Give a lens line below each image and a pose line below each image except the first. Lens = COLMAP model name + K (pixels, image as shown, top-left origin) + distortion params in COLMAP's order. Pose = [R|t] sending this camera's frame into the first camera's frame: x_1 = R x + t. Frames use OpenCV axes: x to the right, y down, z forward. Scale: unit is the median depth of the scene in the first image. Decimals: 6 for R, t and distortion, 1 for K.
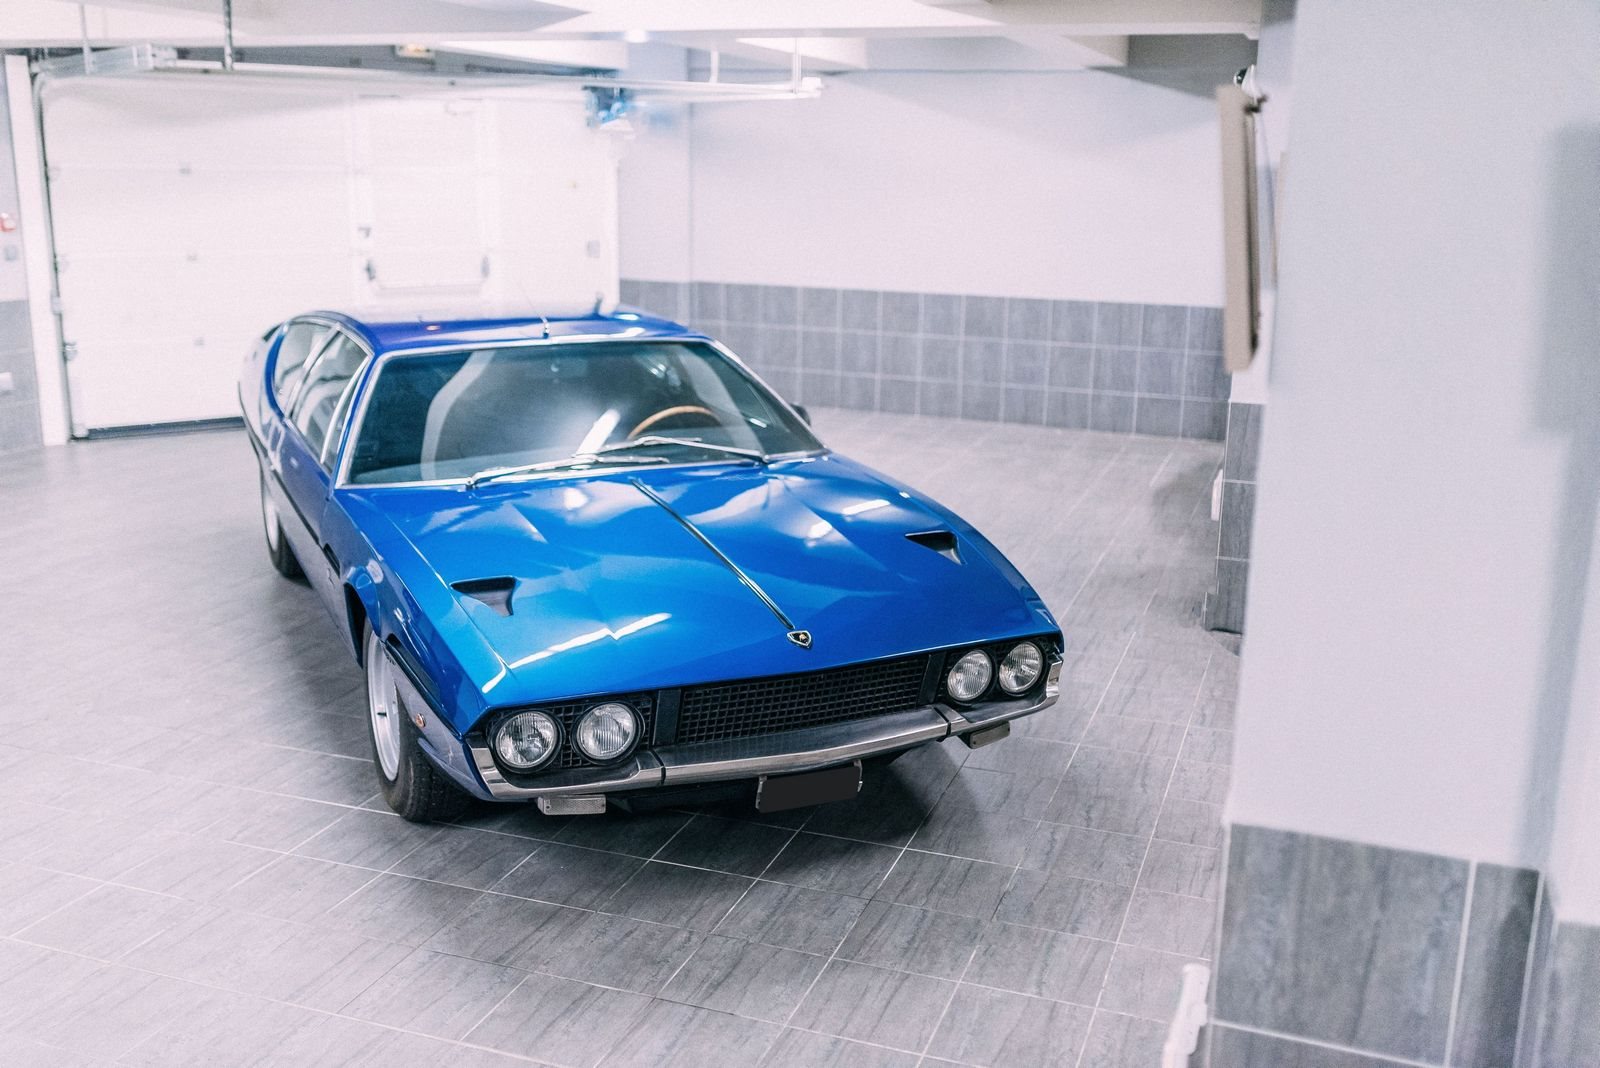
lens RADIAL K [[1511.4, 0, 800.0], [0, 1511.4, 534.0], [0, 0, 1]] dist [0.006816, -0.002954]
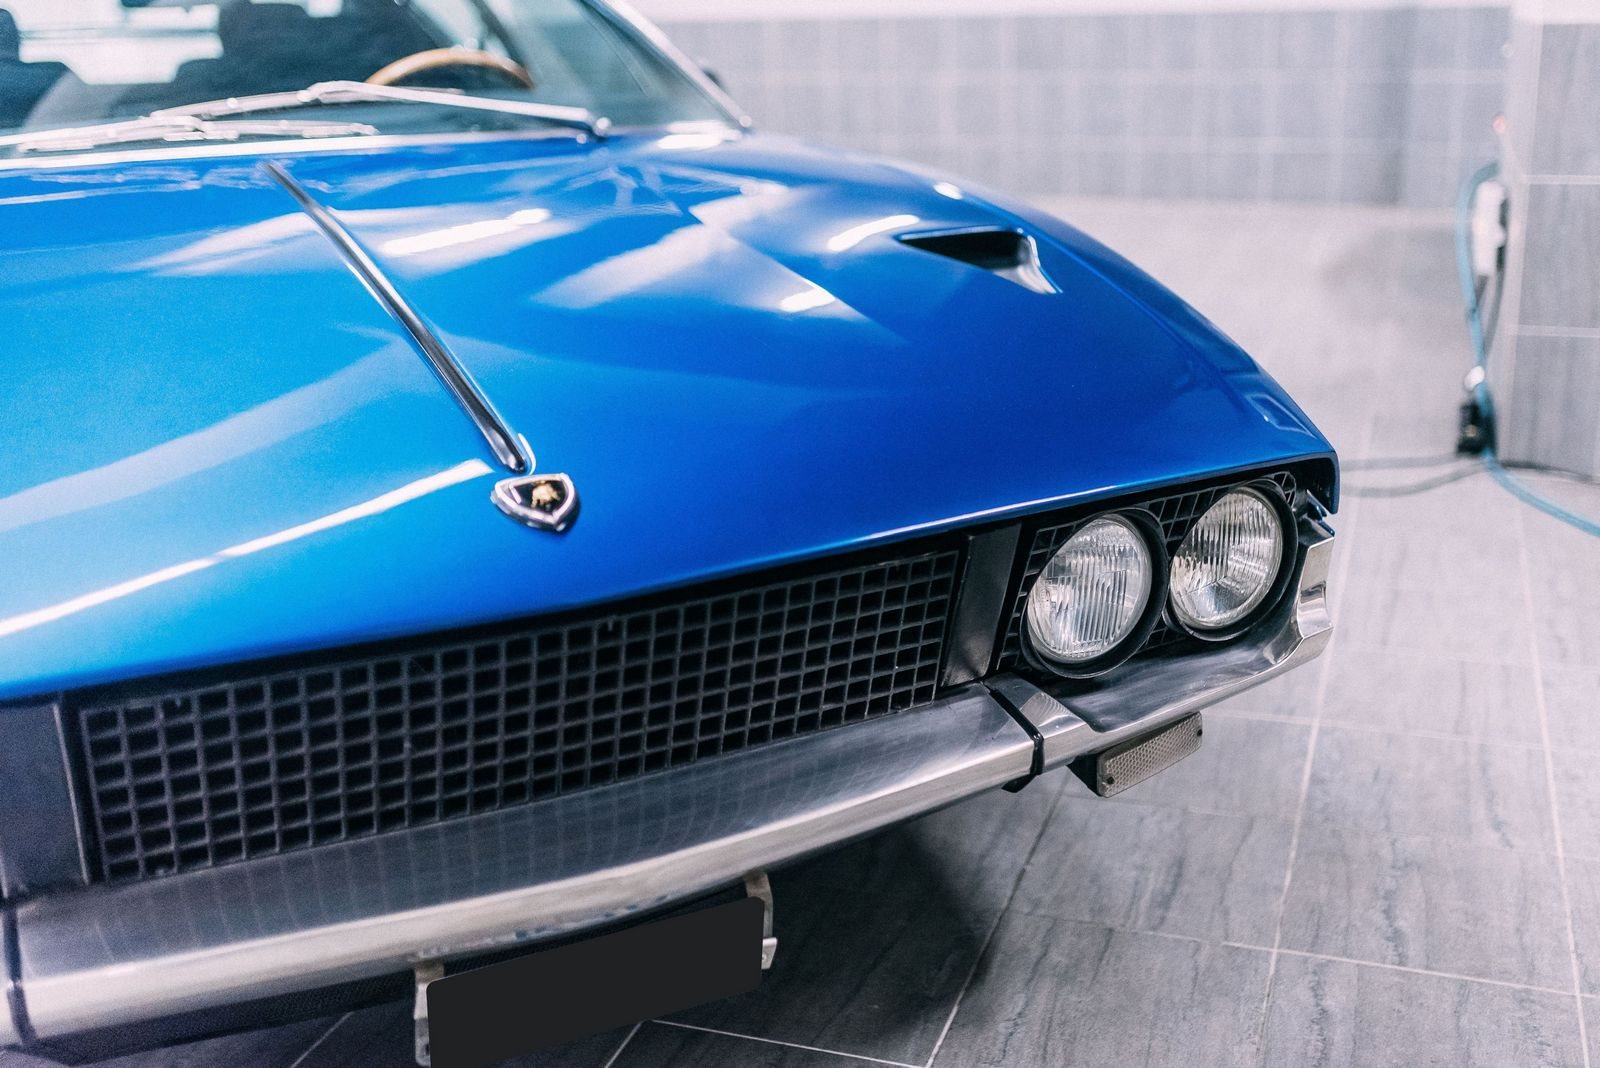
lens RADIAL K [[1673.0, 0, 882.0], [0, 1673.0, 473.0], [0, 0, 1]] dist [0.009013, 0.007375]
pose [[0.998658, -0.043983, 0.027355, 0.054335], [0.042961, 0.998396, 0.036885, 0.049621], [-0.028933, -0.035660, 0.998945, 0.607033]]
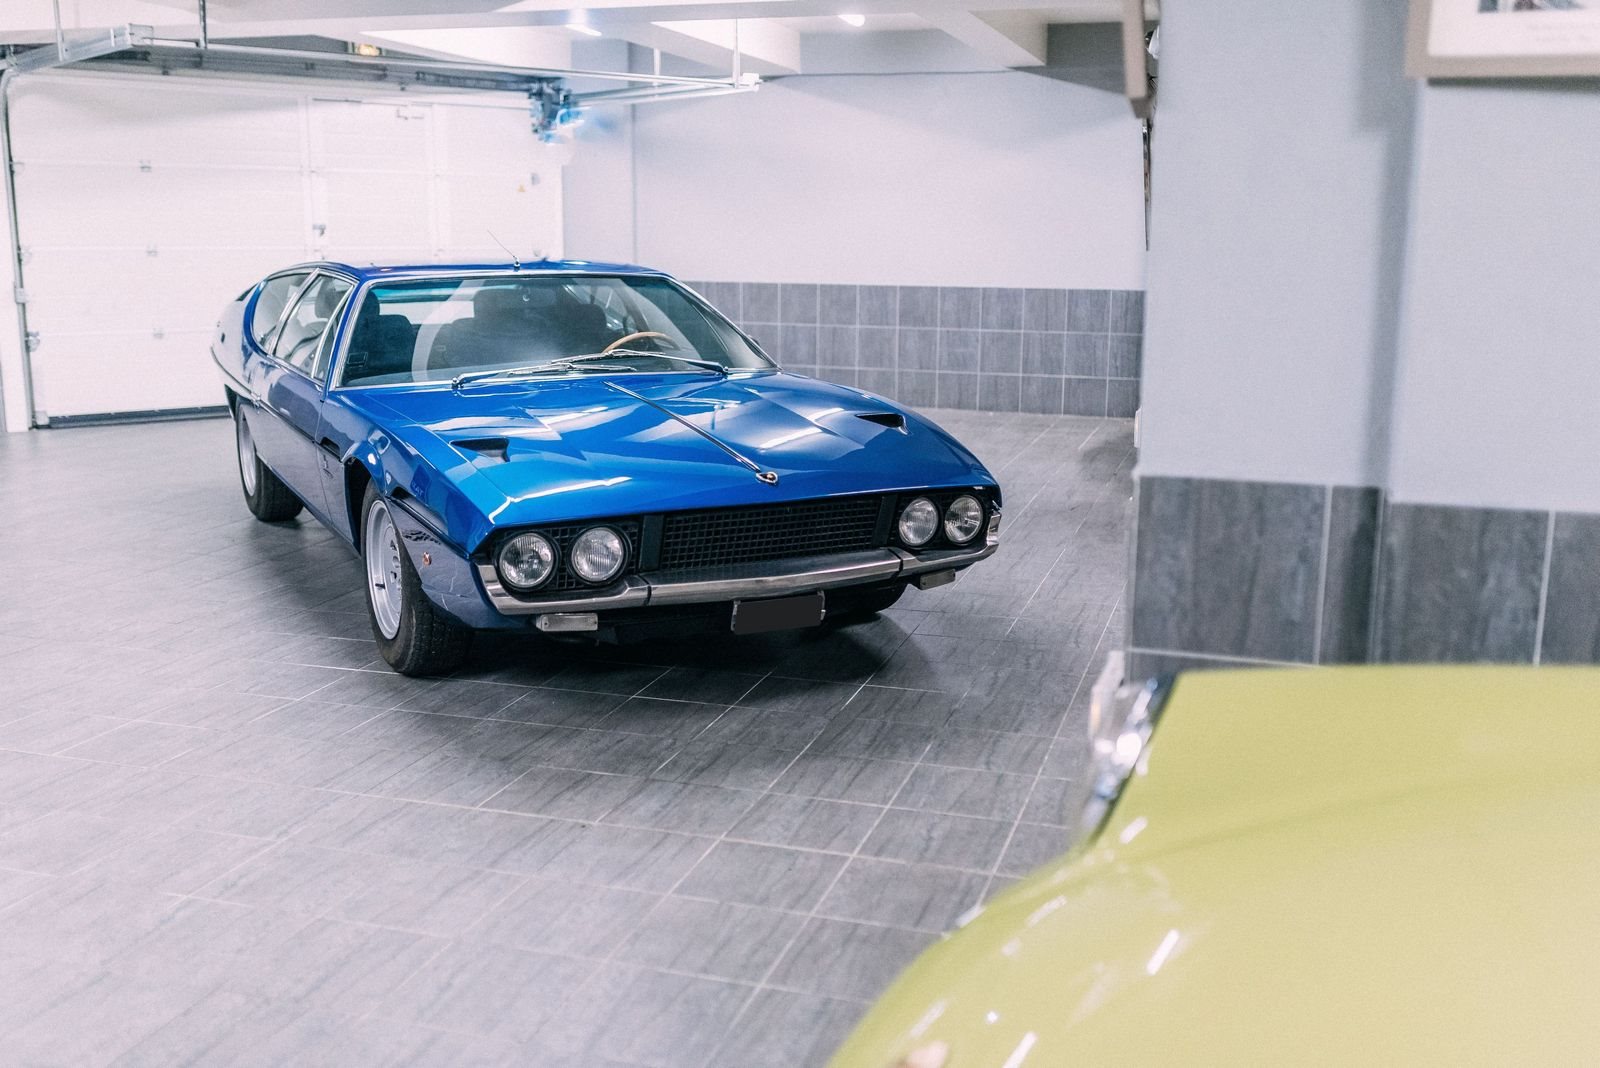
lens RADIAL K [[1528.9, 0, 800.0], [0, 1528.9, 534.0], [0, 0, 1]] dist [-0.001395, 0.013962]
pose [[0.998845, -0.017832, 0.044620, -0.025055], [0.019724, 0.998910, -0.042314, 0.145168], [-0.043817, 0.043145, 0.998108, -0.119246]]
